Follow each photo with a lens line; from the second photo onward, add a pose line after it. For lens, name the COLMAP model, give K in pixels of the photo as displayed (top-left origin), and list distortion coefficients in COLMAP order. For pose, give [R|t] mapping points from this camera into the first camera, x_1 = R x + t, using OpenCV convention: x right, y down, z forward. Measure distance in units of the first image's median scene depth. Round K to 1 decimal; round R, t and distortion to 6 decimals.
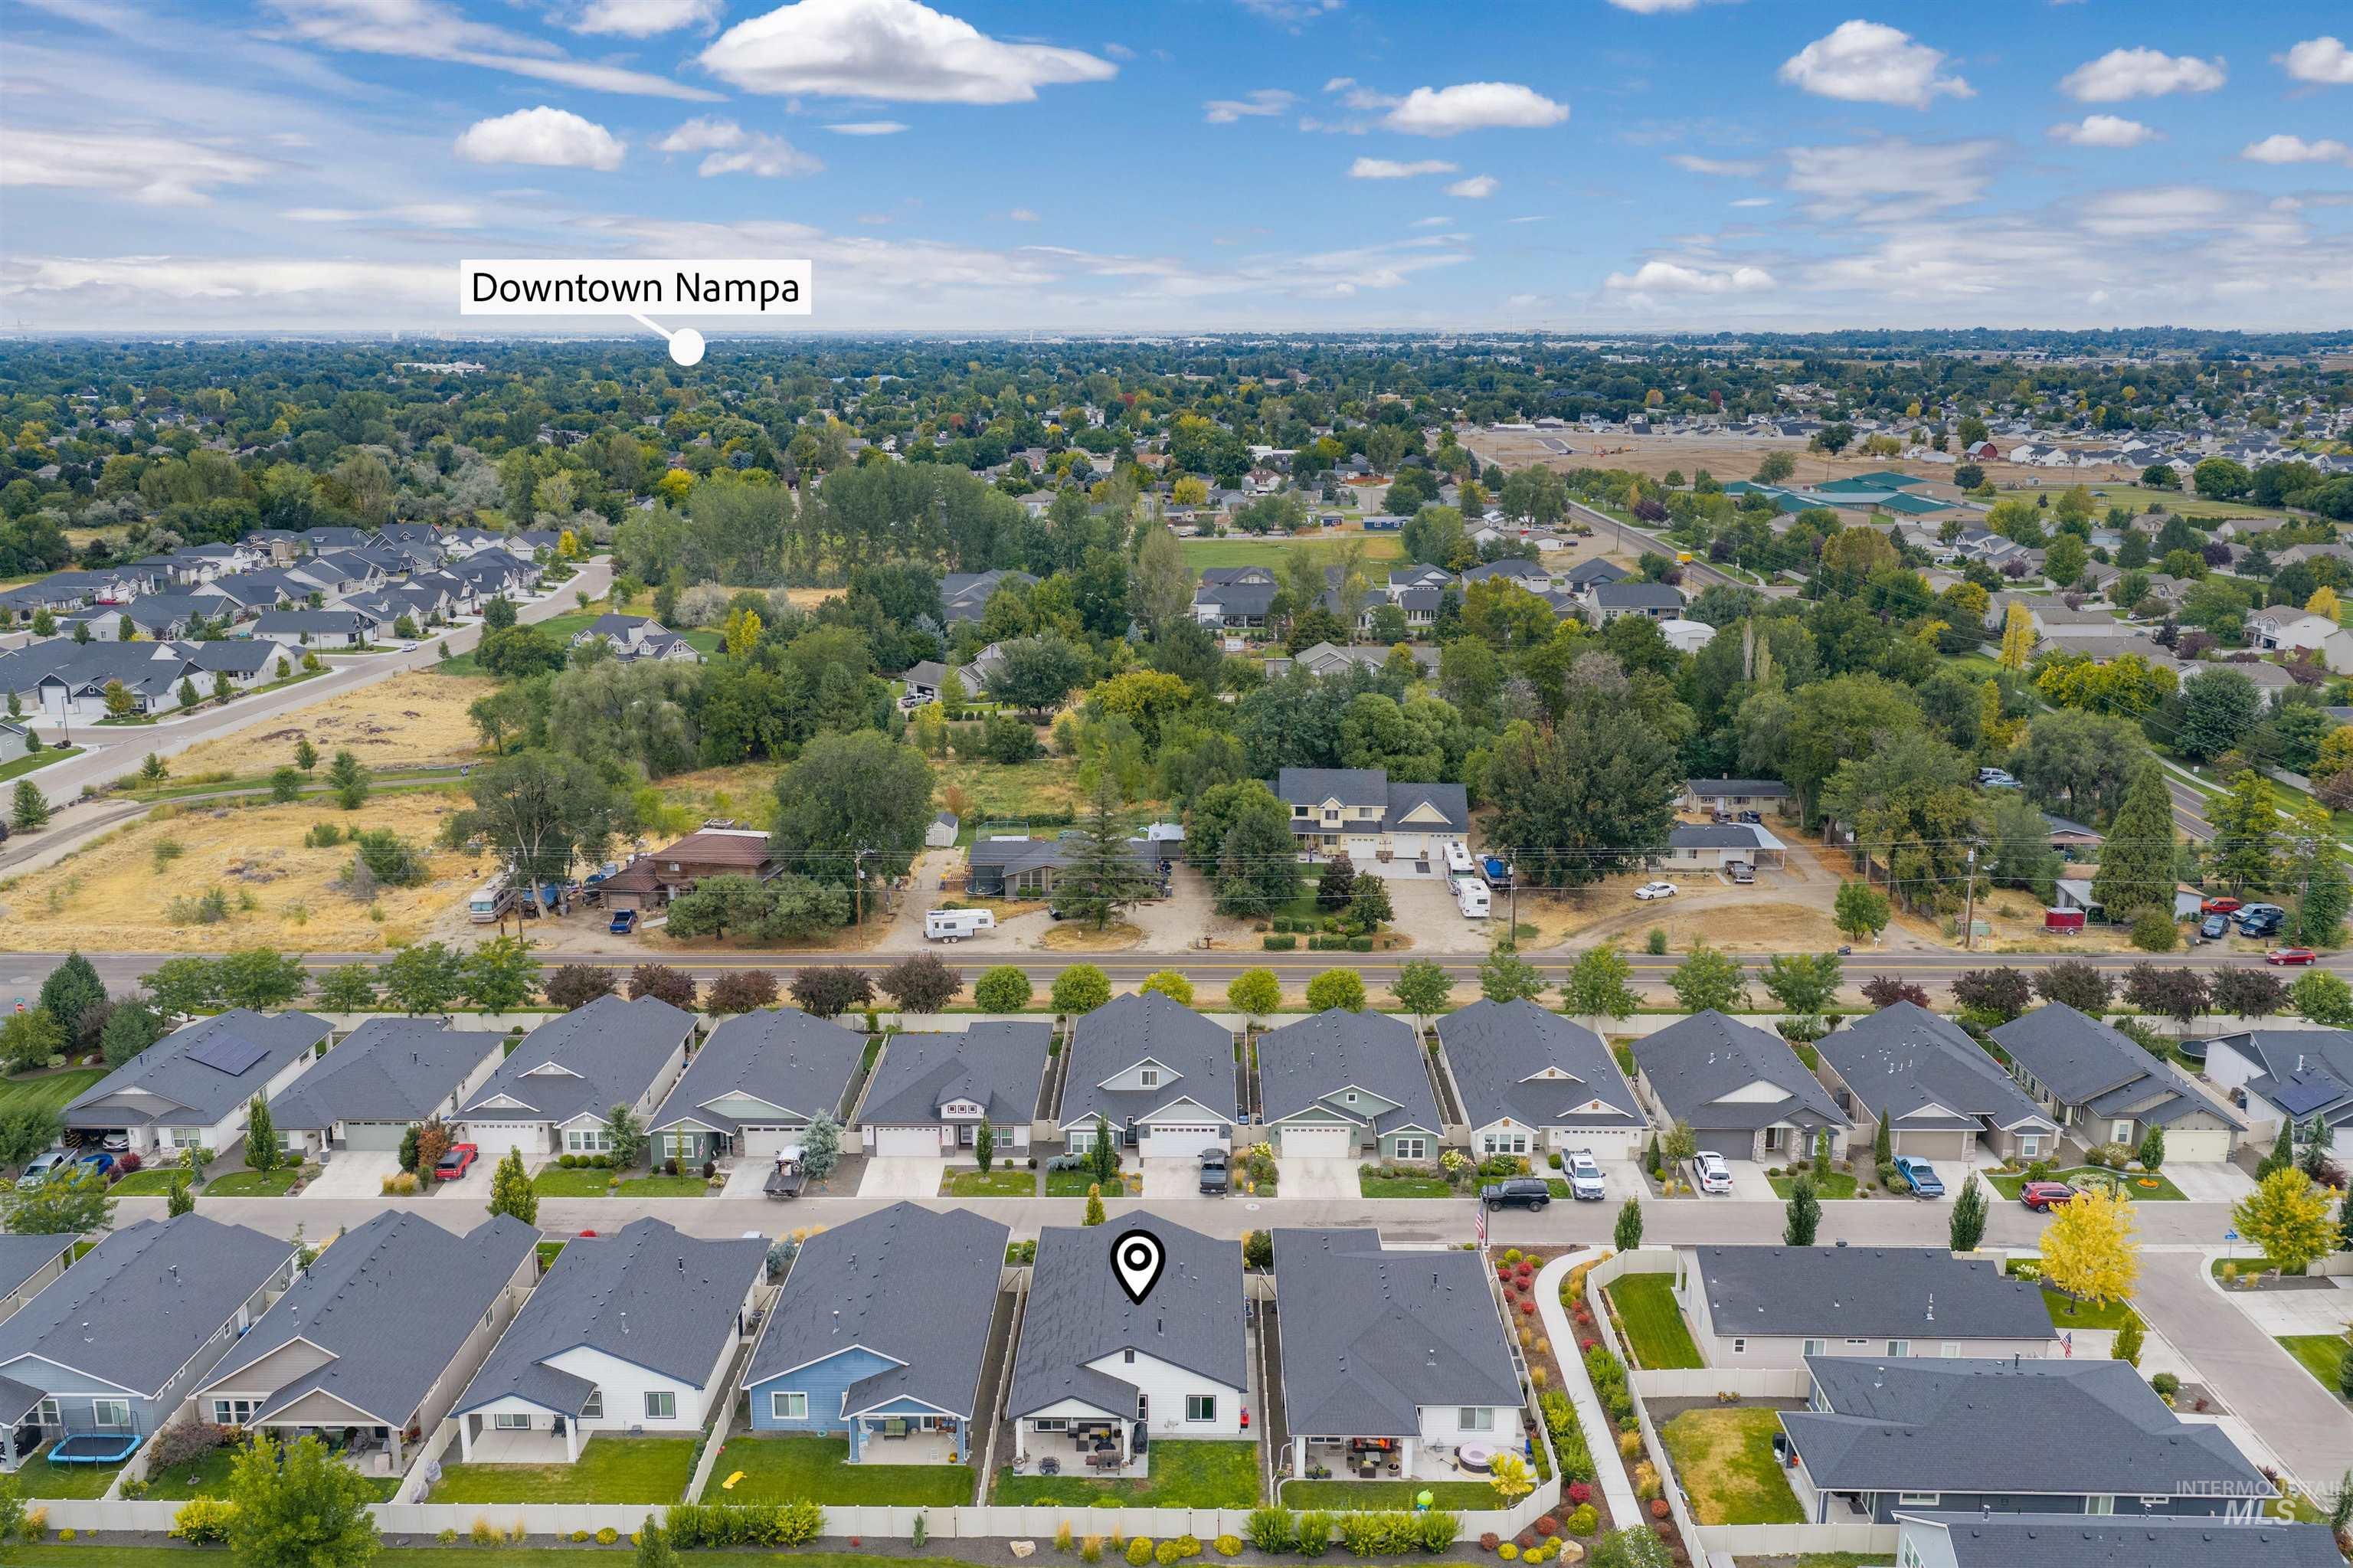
lens RADIAL K [[2041.0, 0, 1176.5], [0, 2041.0, 784.0], [0, 0, 1]] dist [0.085707, -0.267297]
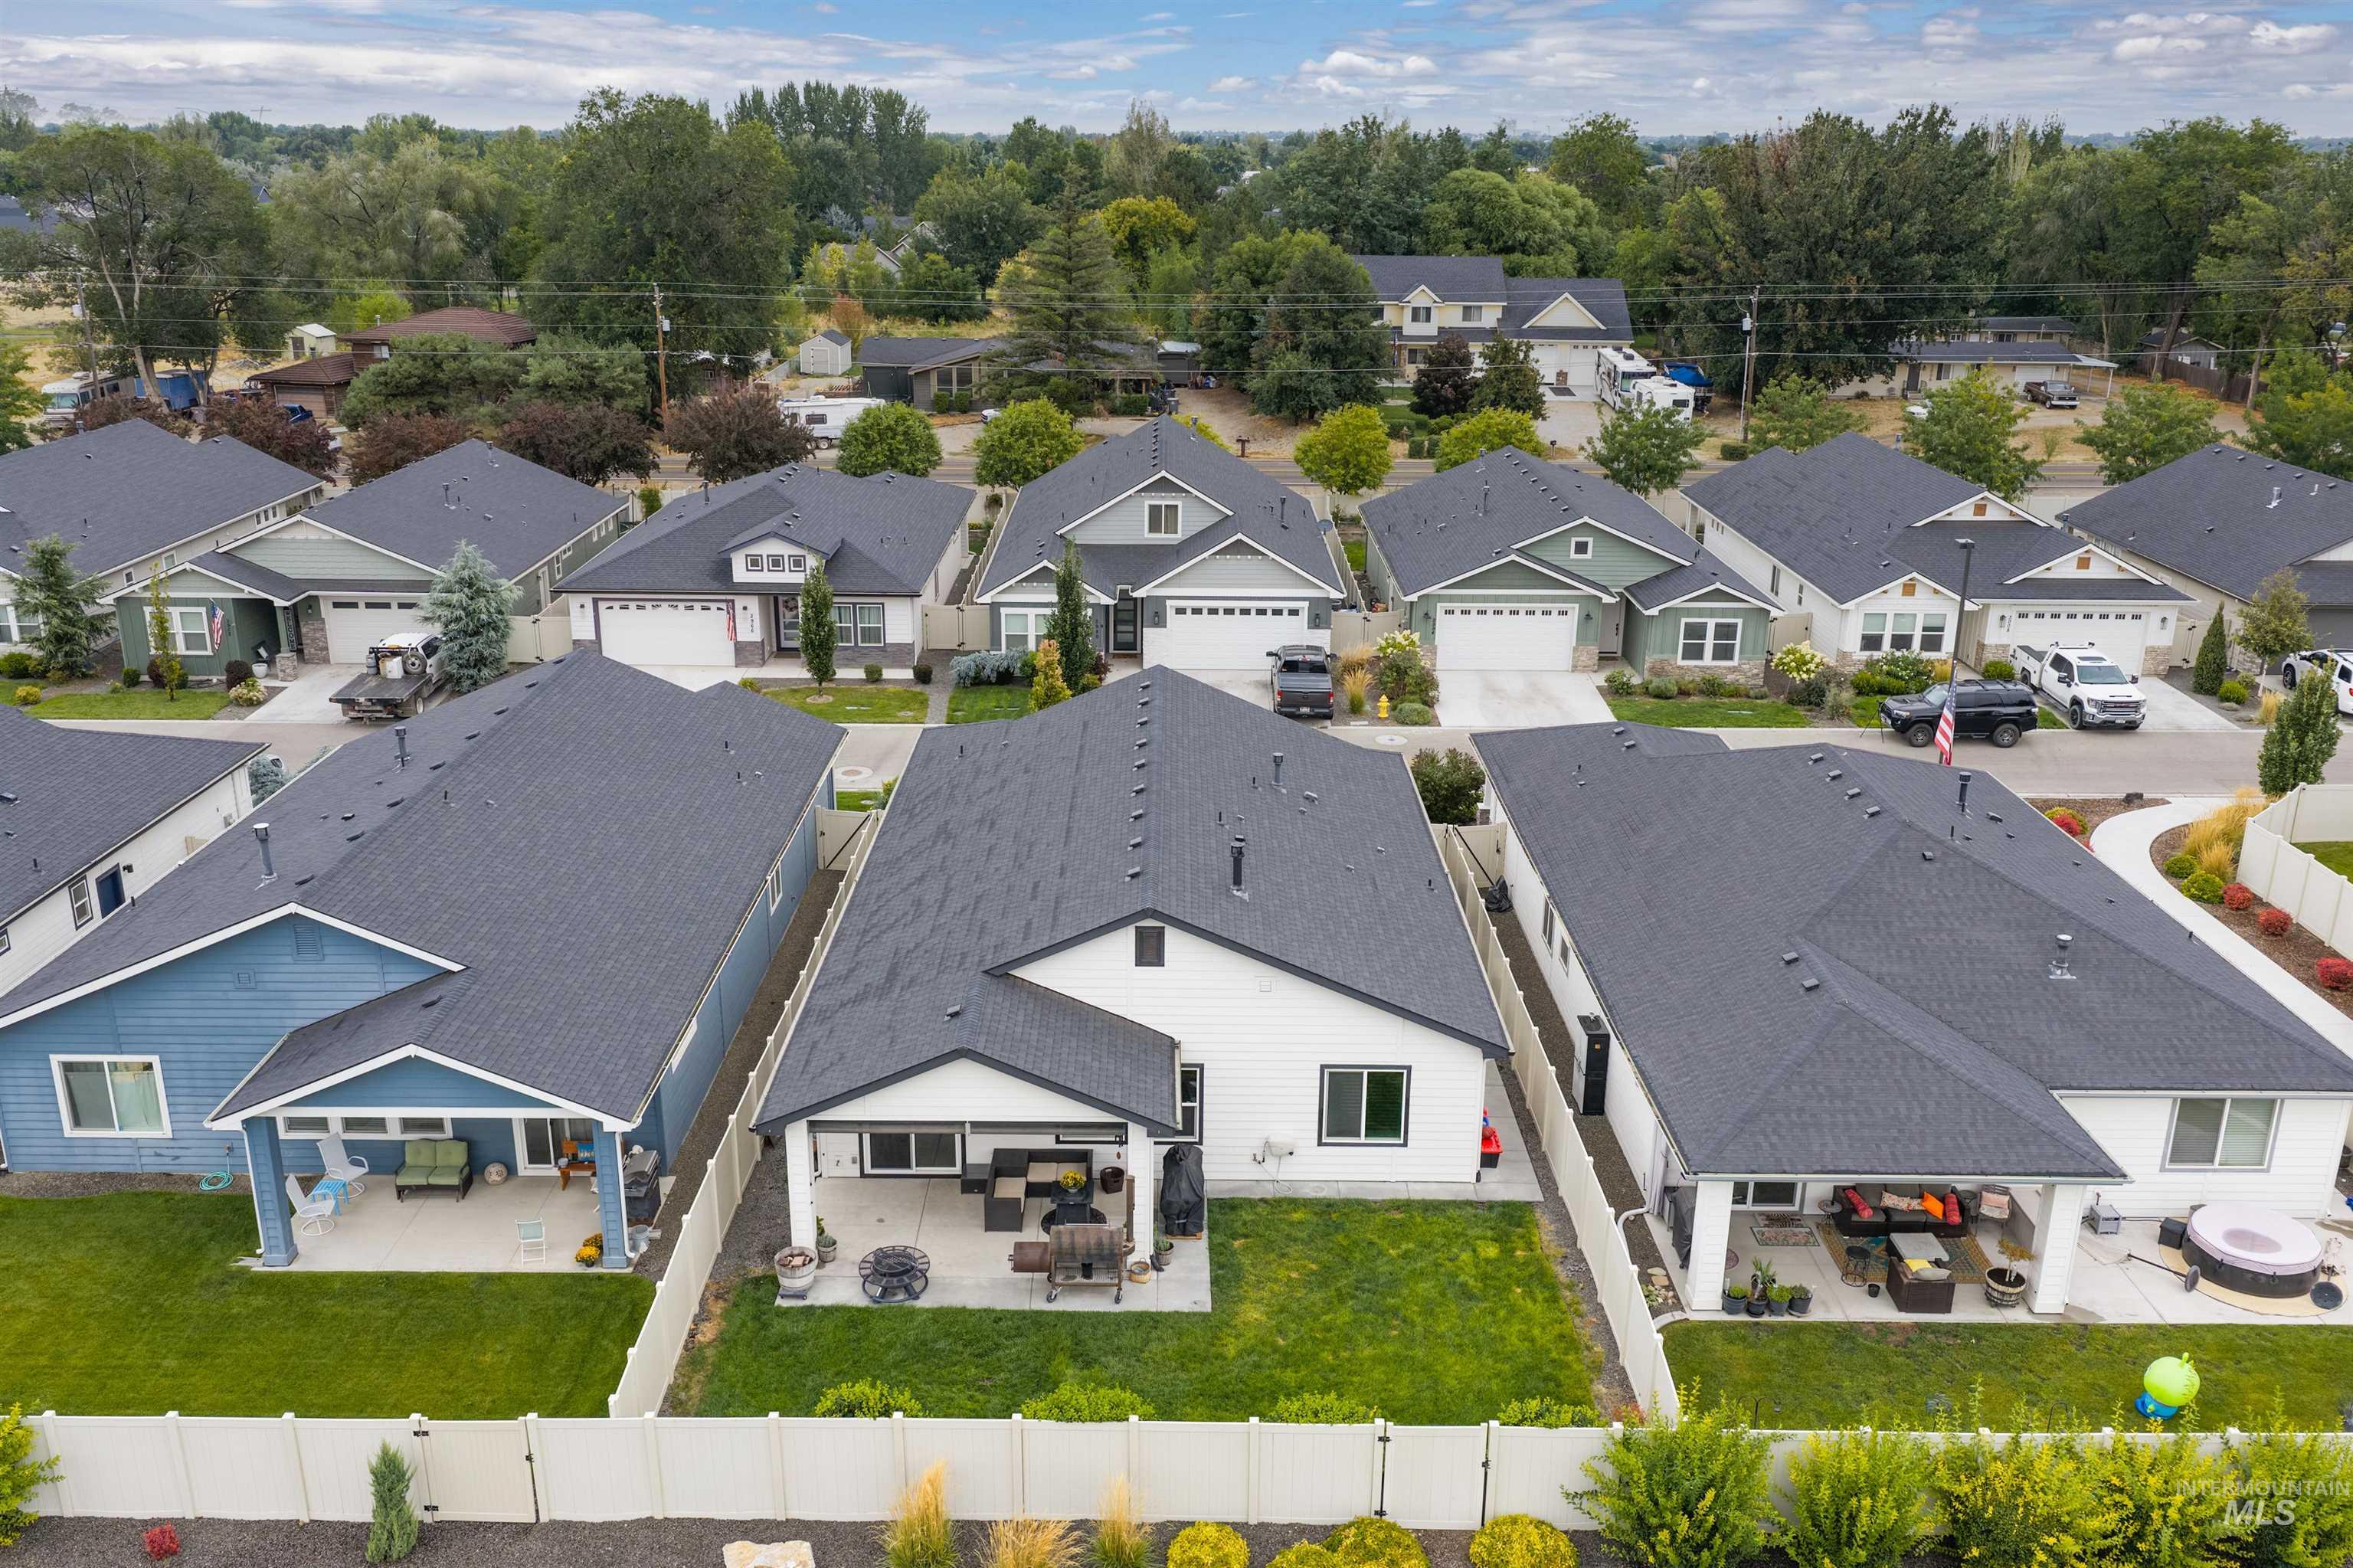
lens RADIAL K [[1958.3, 0, 1176.5], [0, 1958.3, 784.0], [0, 0, 1]] dist [0.035694, -0.057061]
pose [[0.999812, 0.004640, 0.018816, -0.024426], [-0.005860, 0.997847, 0.065326, 0.231685], [-0.018472, -0.065424, 0.997687, 0.687936]]
